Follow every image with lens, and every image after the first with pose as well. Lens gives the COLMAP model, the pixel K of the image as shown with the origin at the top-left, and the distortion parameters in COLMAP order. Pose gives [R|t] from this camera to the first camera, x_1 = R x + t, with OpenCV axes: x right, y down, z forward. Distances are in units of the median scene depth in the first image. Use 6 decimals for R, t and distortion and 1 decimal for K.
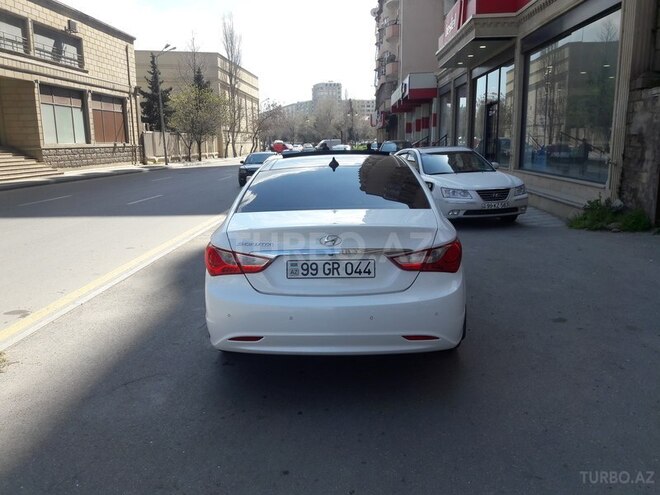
lens RADIAL K [[553.3, 0, 327.6], [0, 553.3, 245.9], [0, 0, 1]] dist [-0.000215, -0.000771]
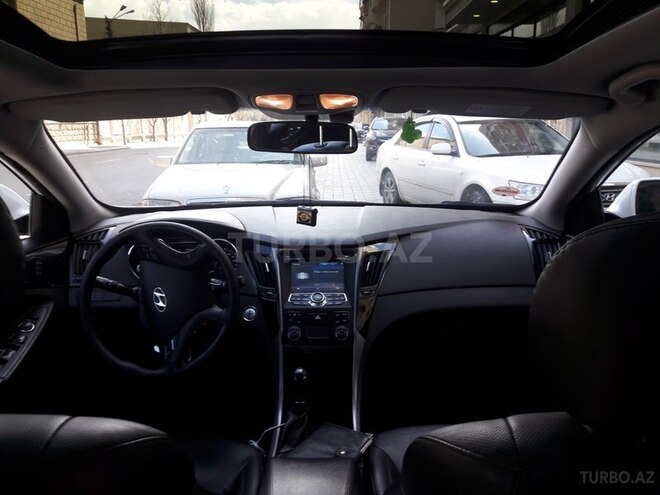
lens RADIAL K [[553.3, 0, 327.6], [0, 553.3, 245.9], [0, 0, 1]] dist [-0.000215, -0.000771]
pose [[0.999354, 0.002891, 0.035816, 0.001530], [-0.003954, 0.999552, 0.029656, -0.012713], [-0.035714, -0.029779, 0.998918, 0.101396]]
